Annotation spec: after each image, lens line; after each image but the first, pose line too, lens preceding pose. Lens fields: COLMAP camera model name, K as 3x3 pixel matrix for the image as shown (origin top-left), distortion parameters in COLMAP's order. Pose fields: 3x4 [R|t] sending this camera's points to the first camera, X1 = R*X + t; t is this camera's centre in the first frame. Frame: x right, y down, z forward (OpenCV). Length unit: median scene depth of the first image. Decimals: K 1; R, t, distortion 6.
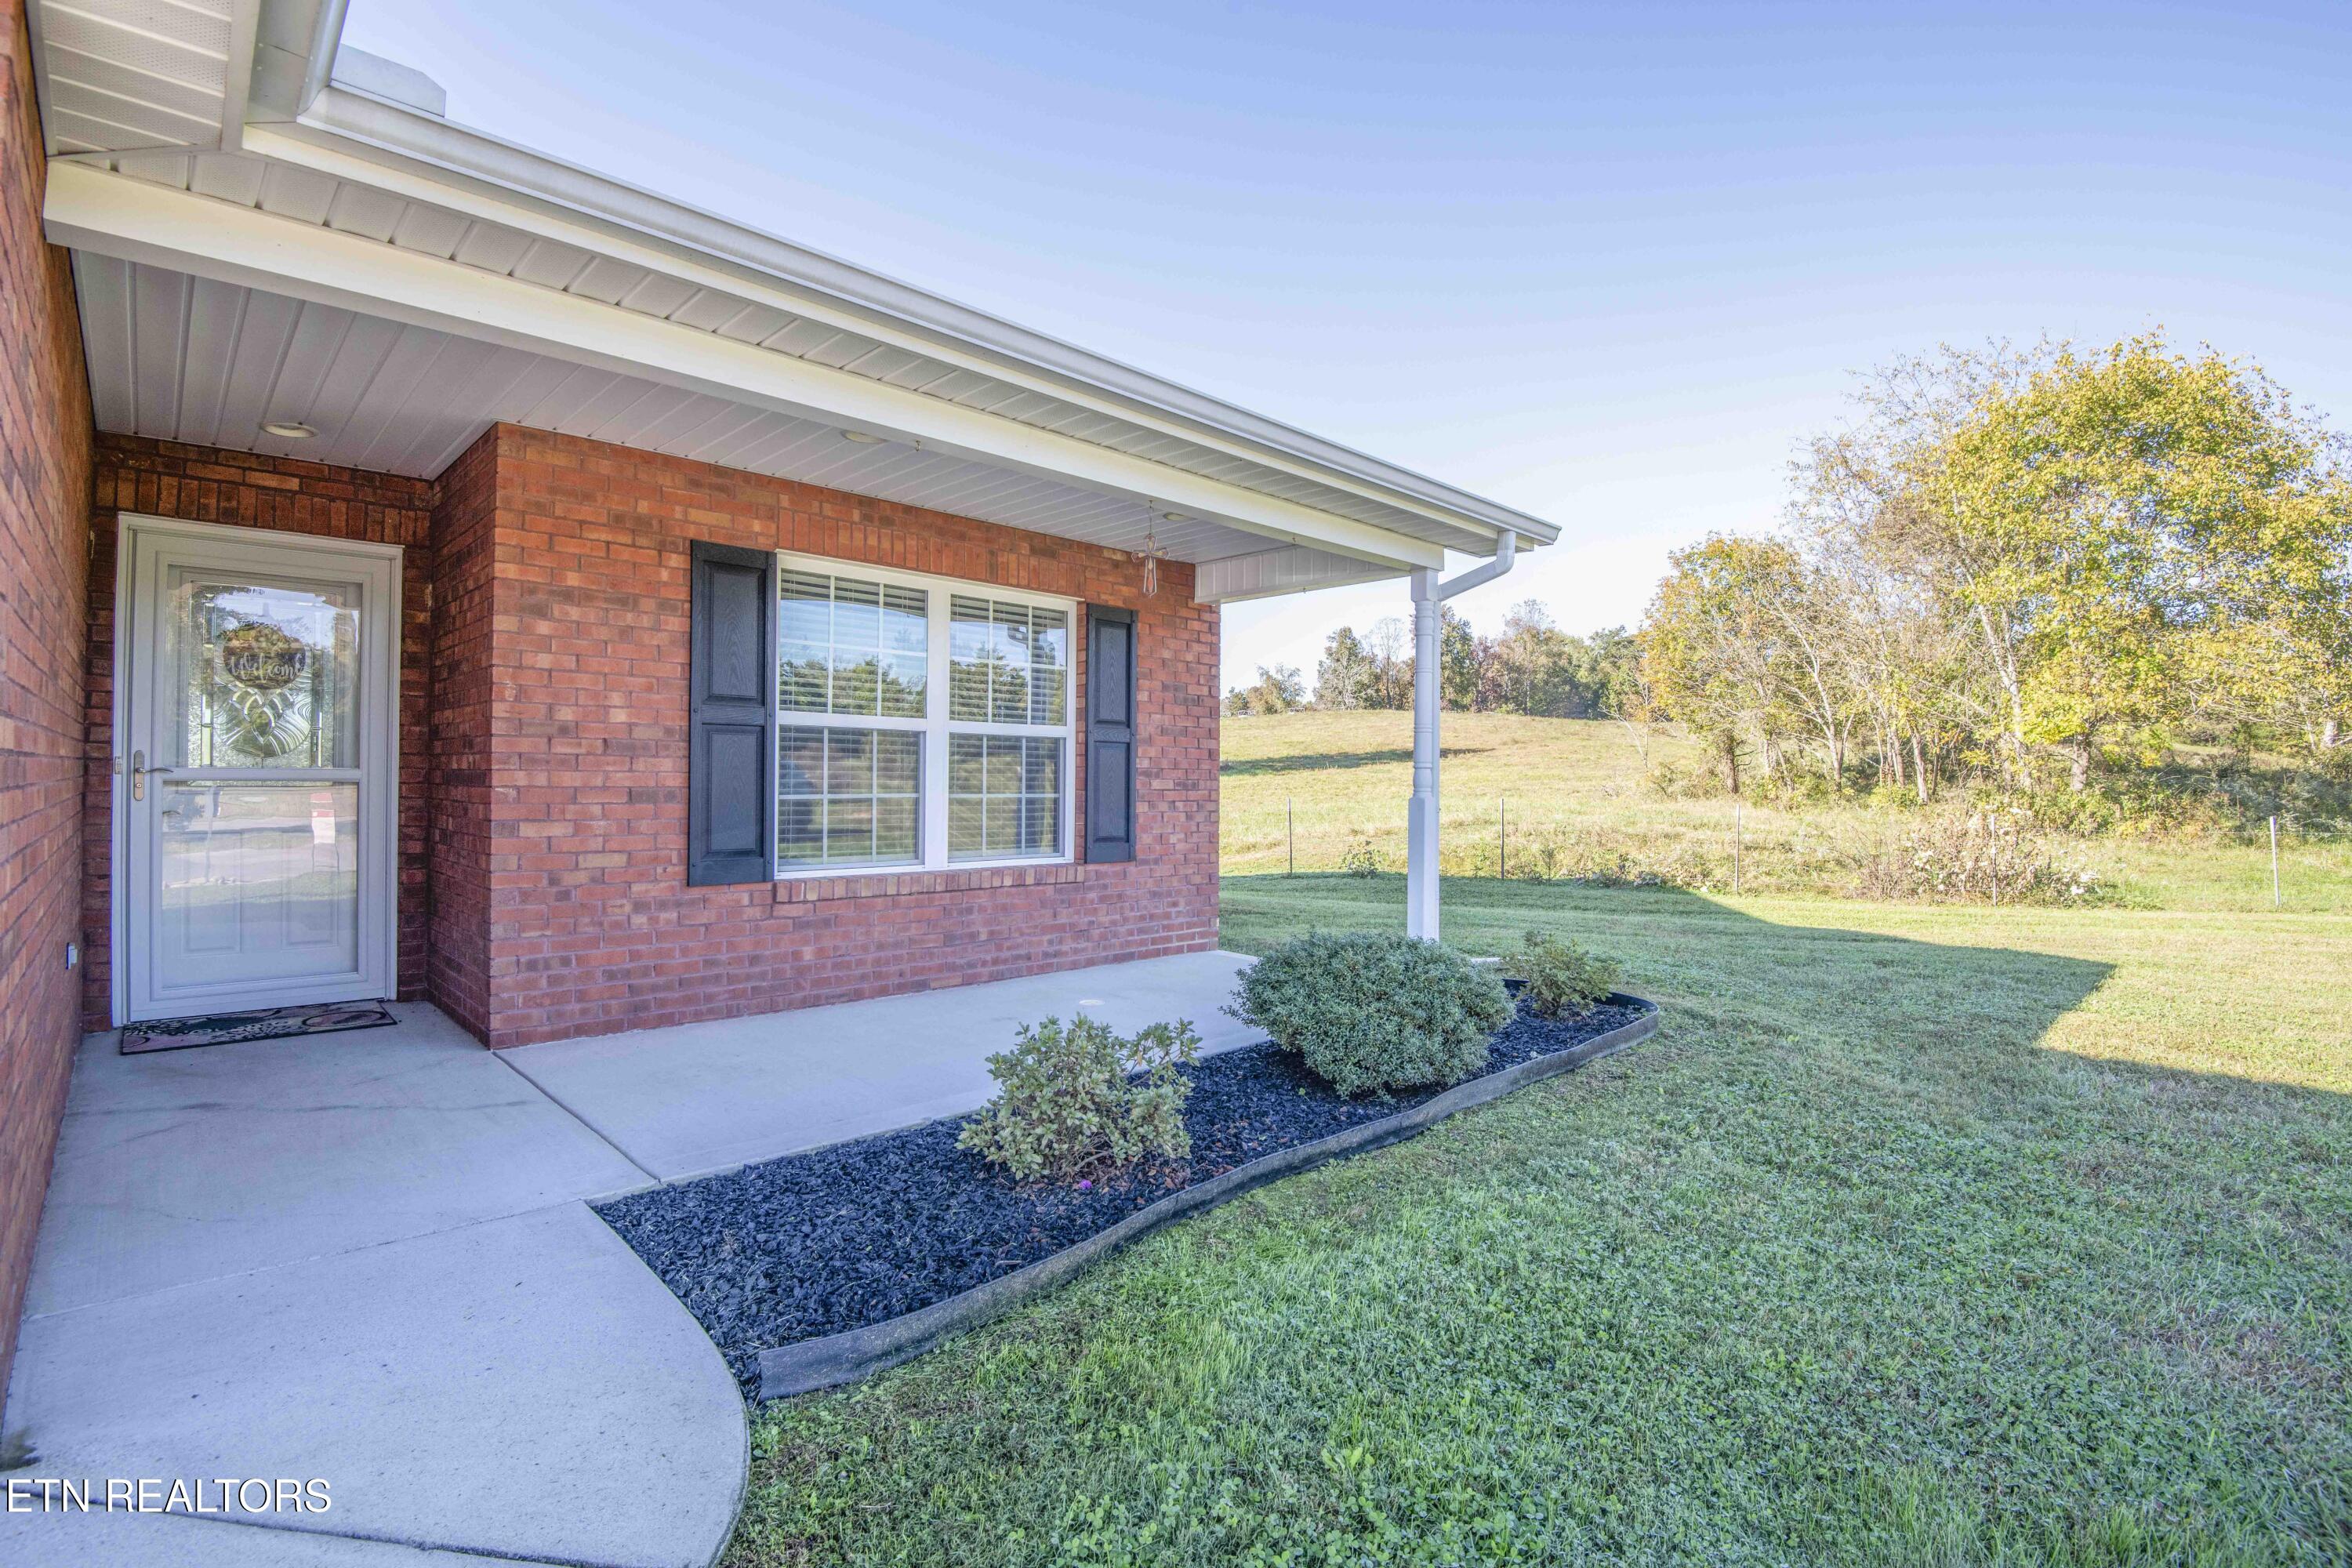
lens RADIAL K [[1081.8, 0, 1188.1], [0, 1081.8, 785.9], [0, 0, 1]] dist [-0.001657, -0.034419]
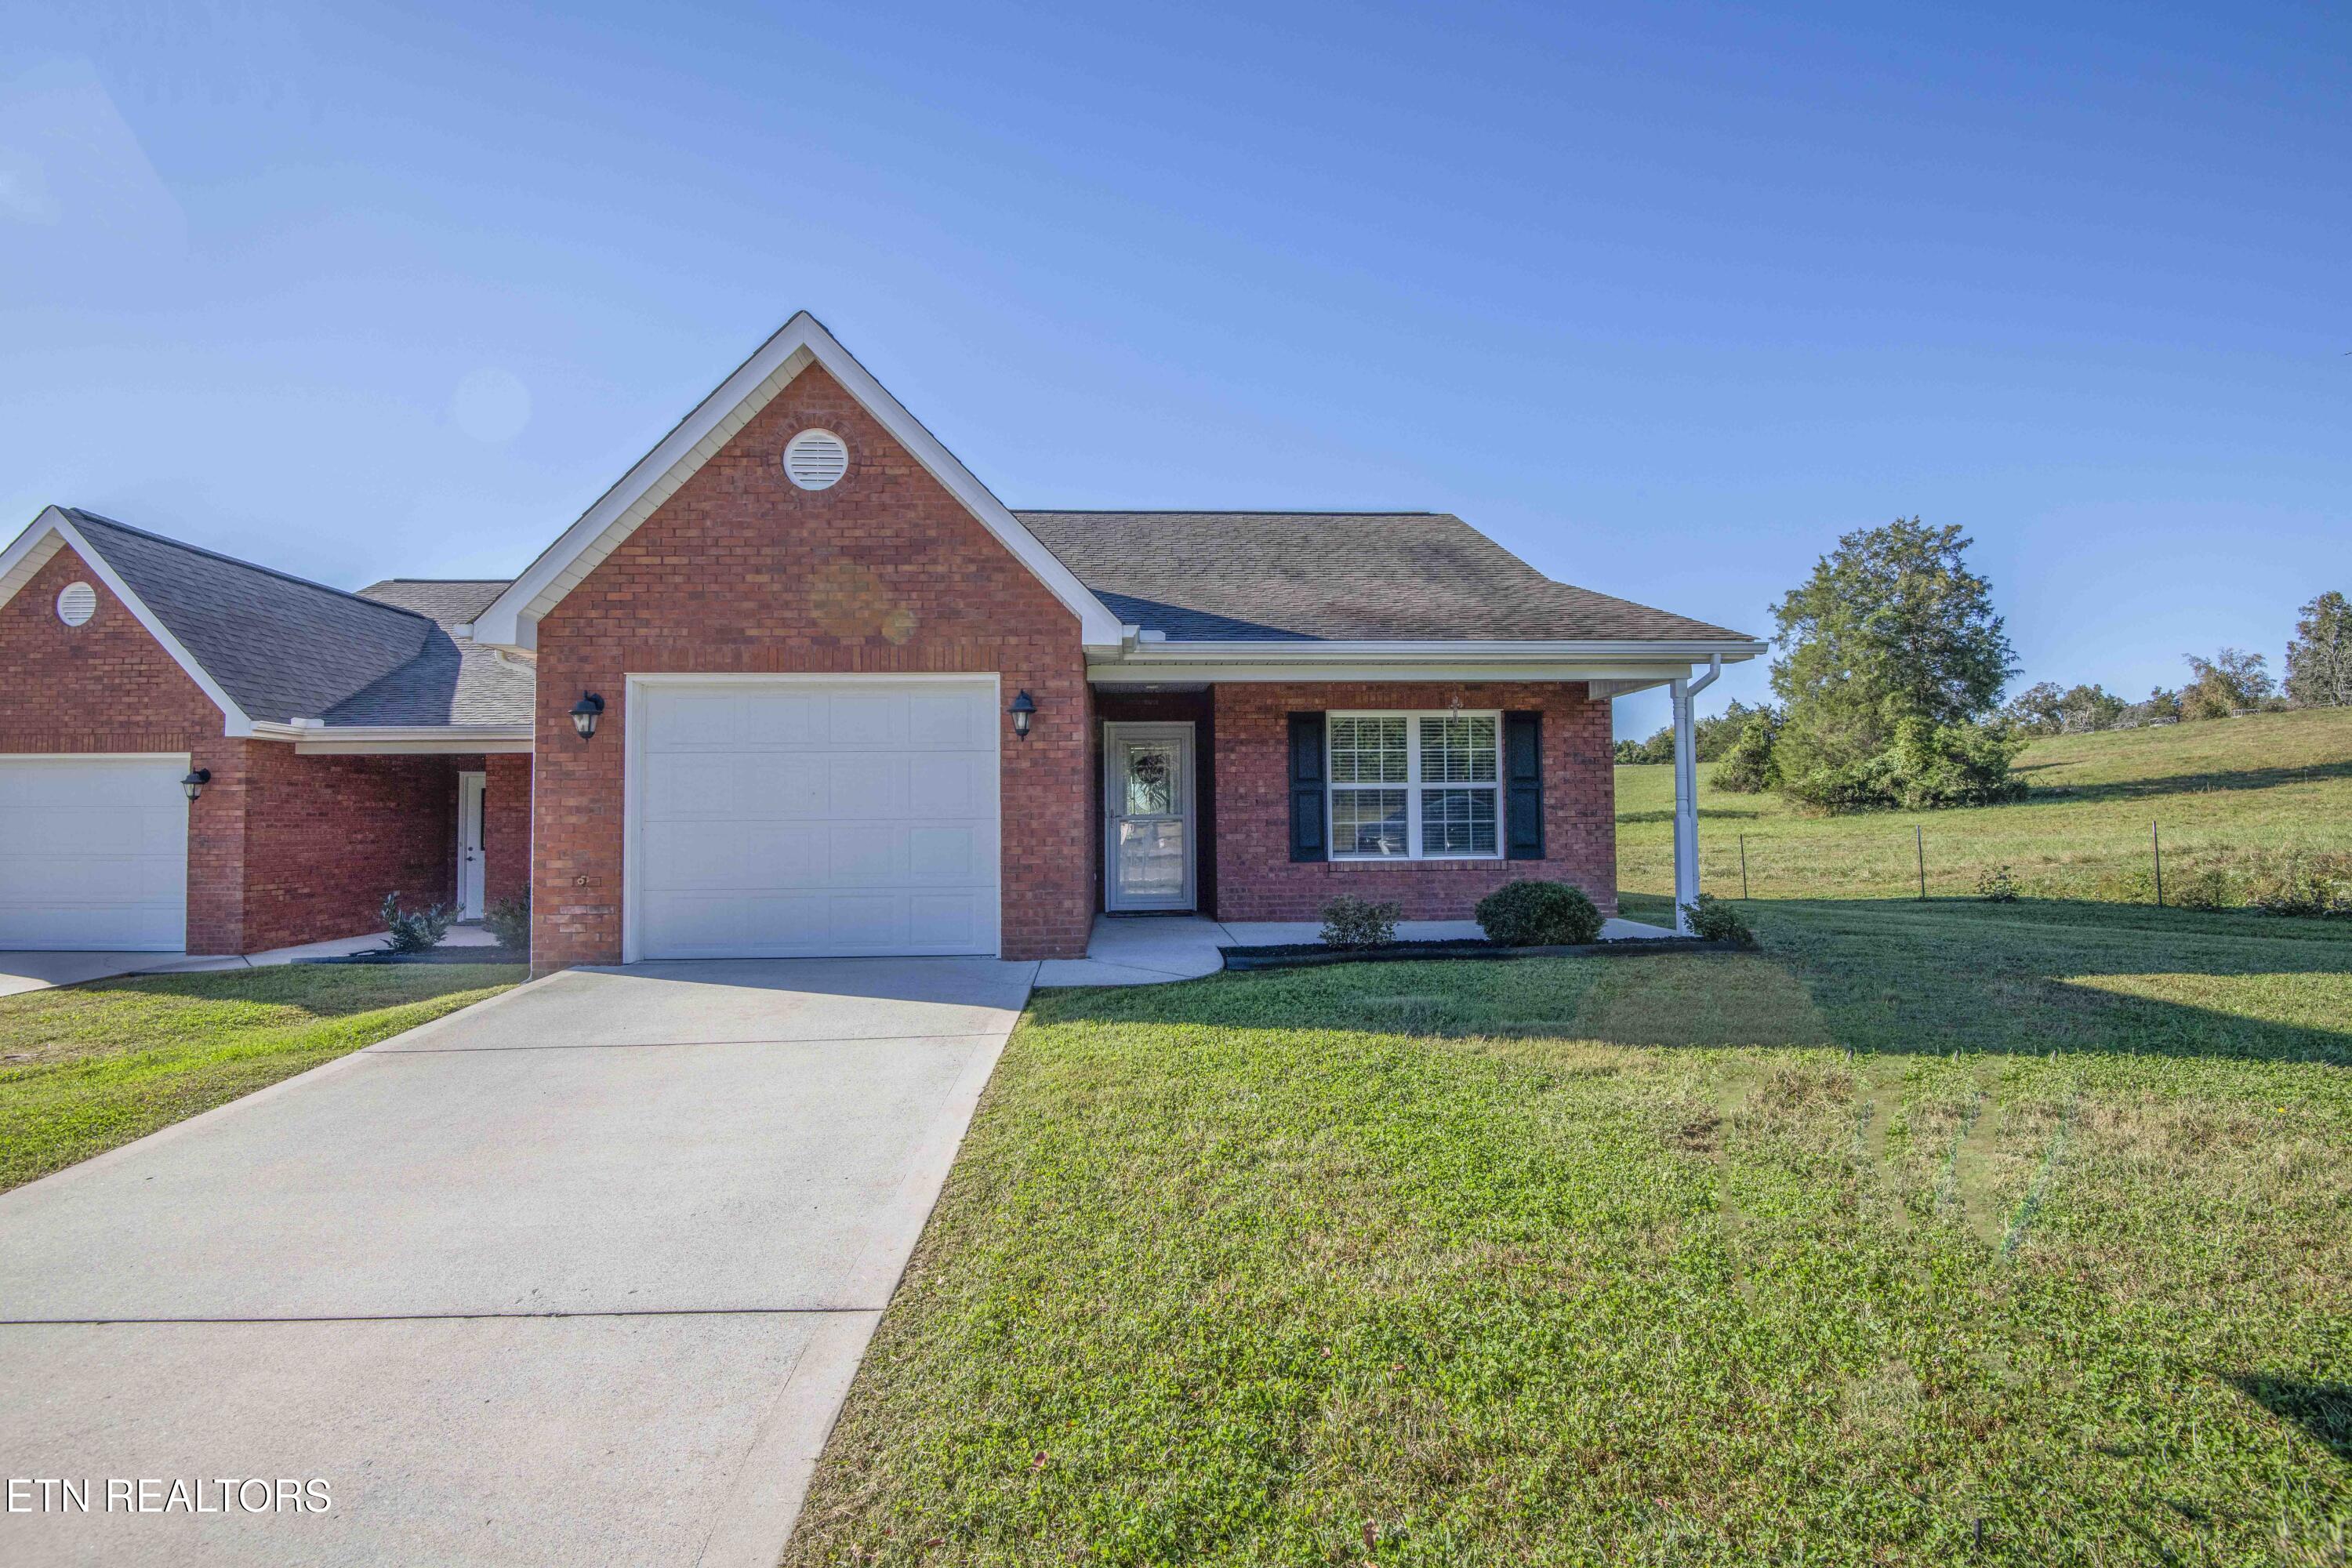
lens RADIAL K [[1124.1, 0, 1191.2], [0, 1124.1, 791.3], [0, 0, 1]] dist [-0.033035, -0.024723]
pose [[0.751025, -0.036062, -0.659289, 0.786186], [0.015294, 0.999190, -0.037232, 0.023134], [0.660097, 0.017879, 0.750968, -0.771138]]
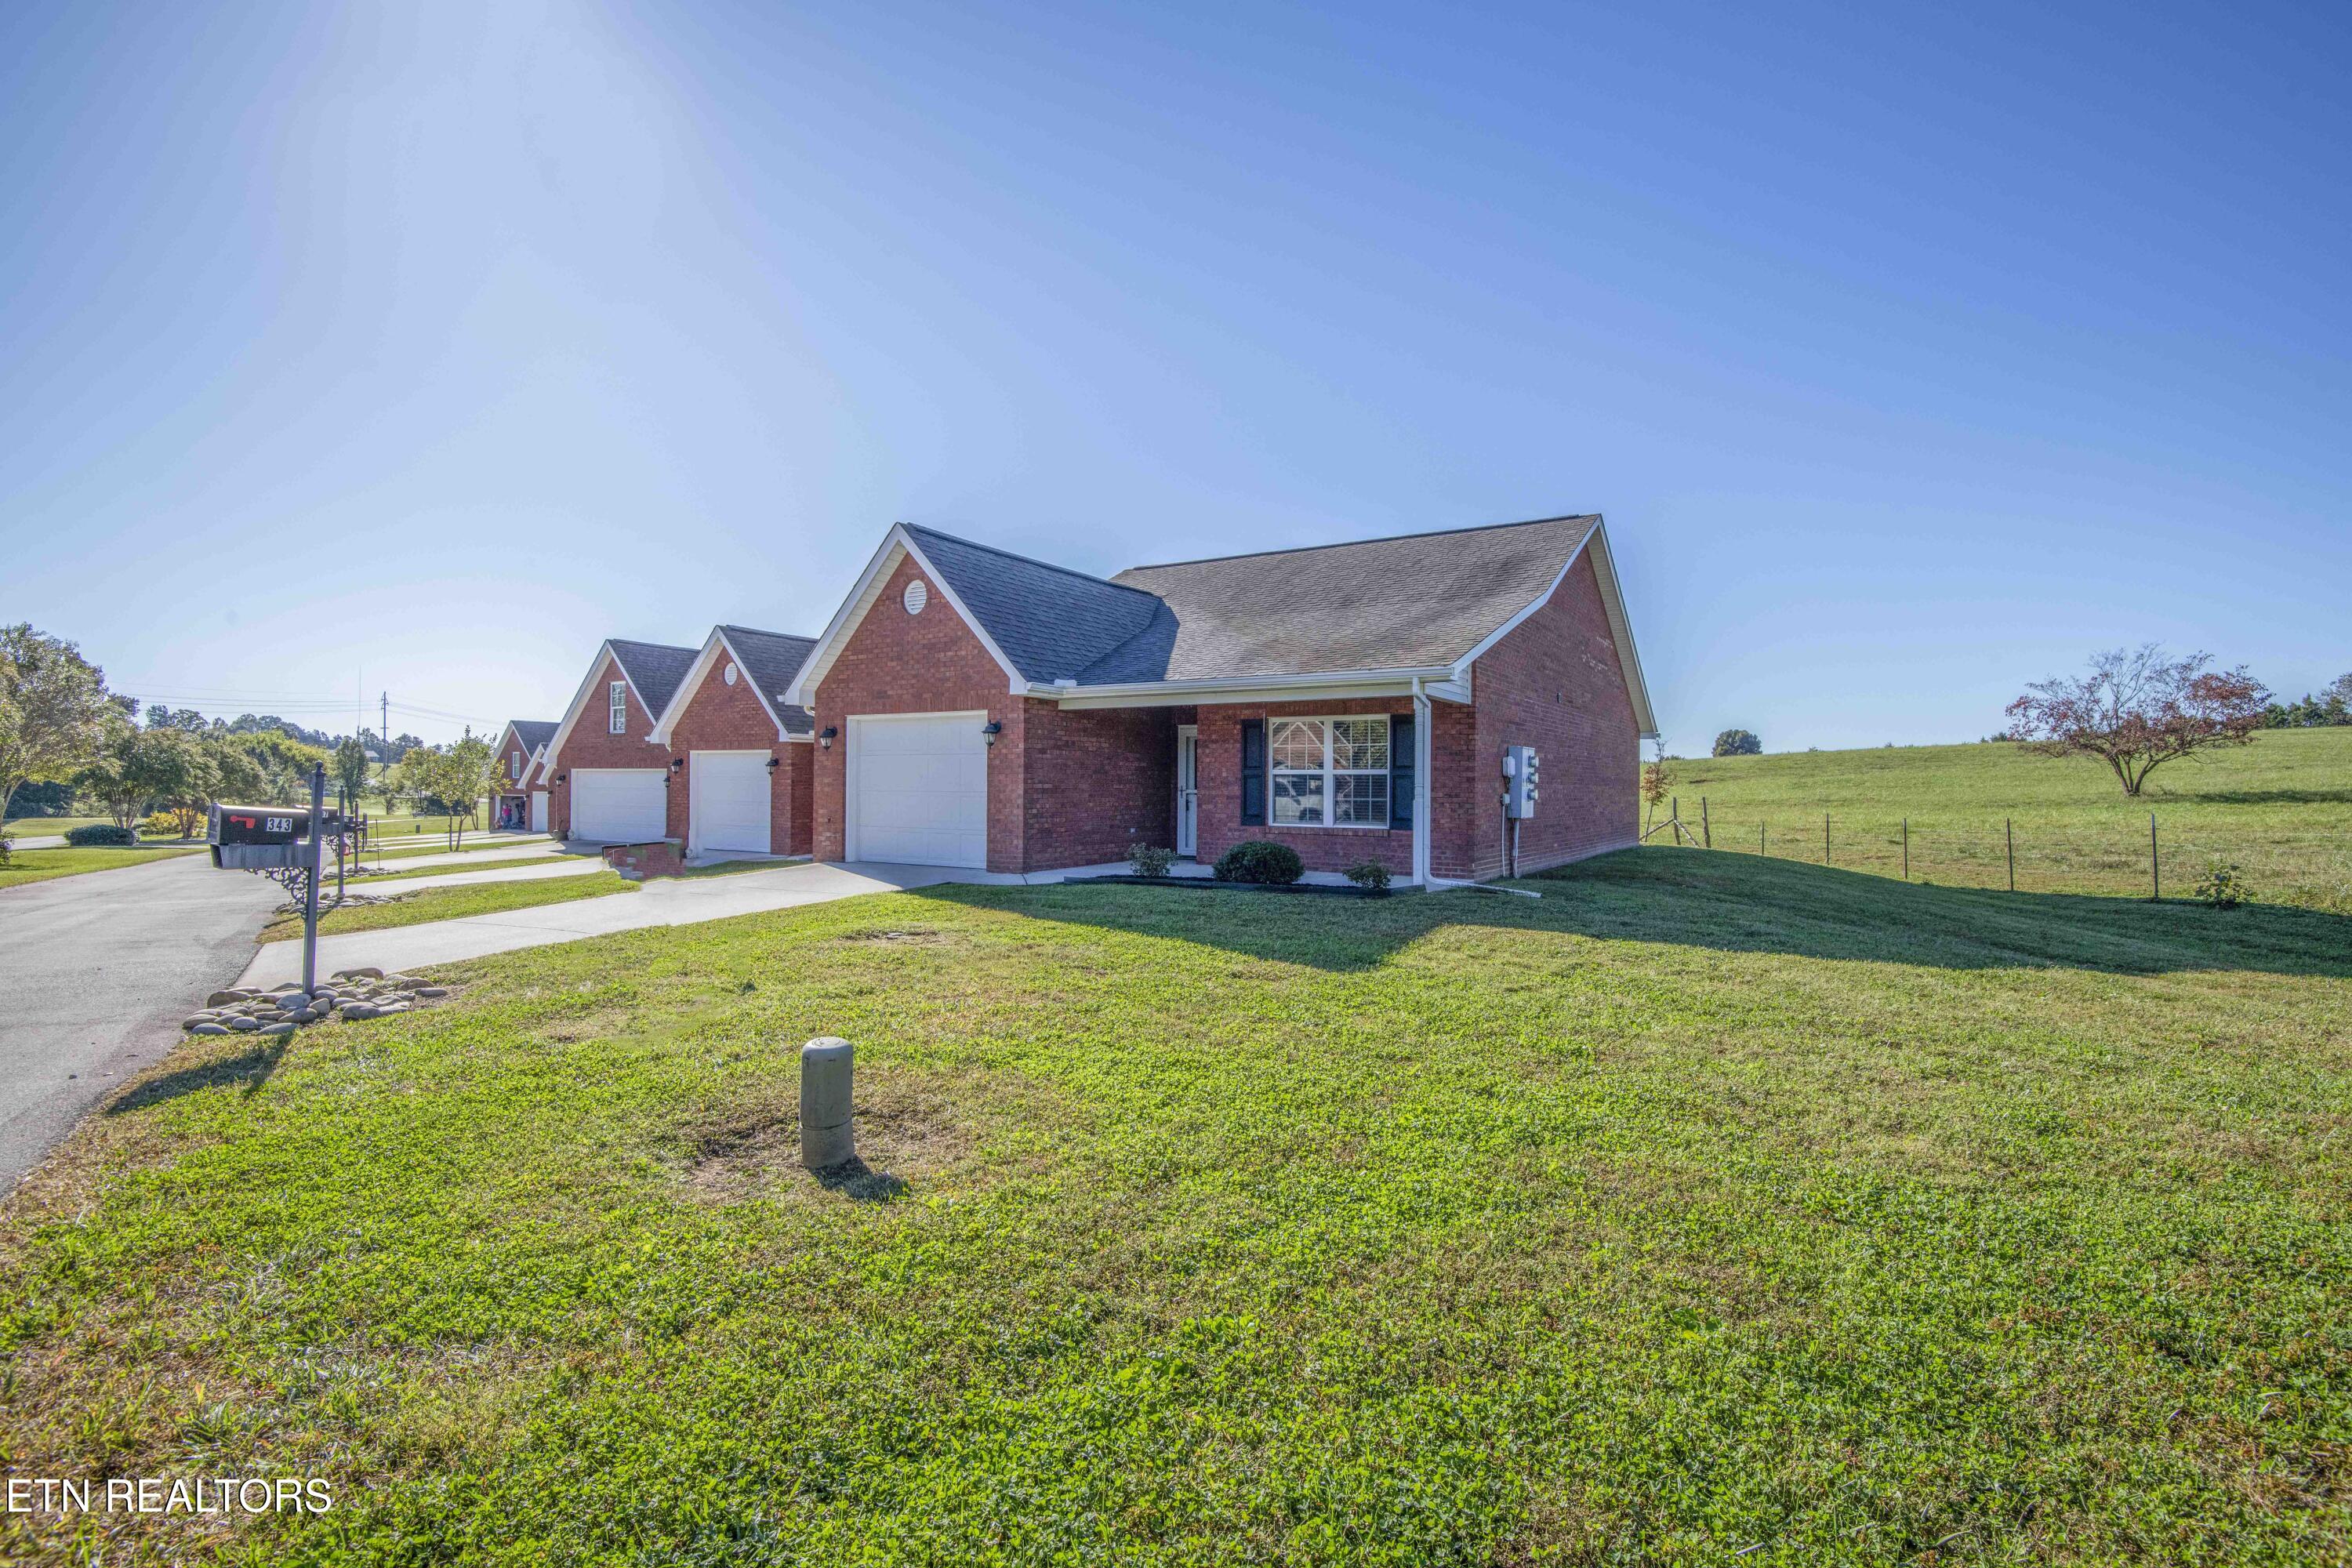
lens RADIAL K [[1089.3, 0, 1186.9], [0, 1089.3, 780.4], [0, 0, 1]] dist [-0.030497, -0.009210]
pose [[0.229800, -0.012857, -0.973153, 2.227281], [-0.006500, 0.999870, -0.014745, 0.005641], [0.973216, 0.009714, 0.229687, 0.057978]]
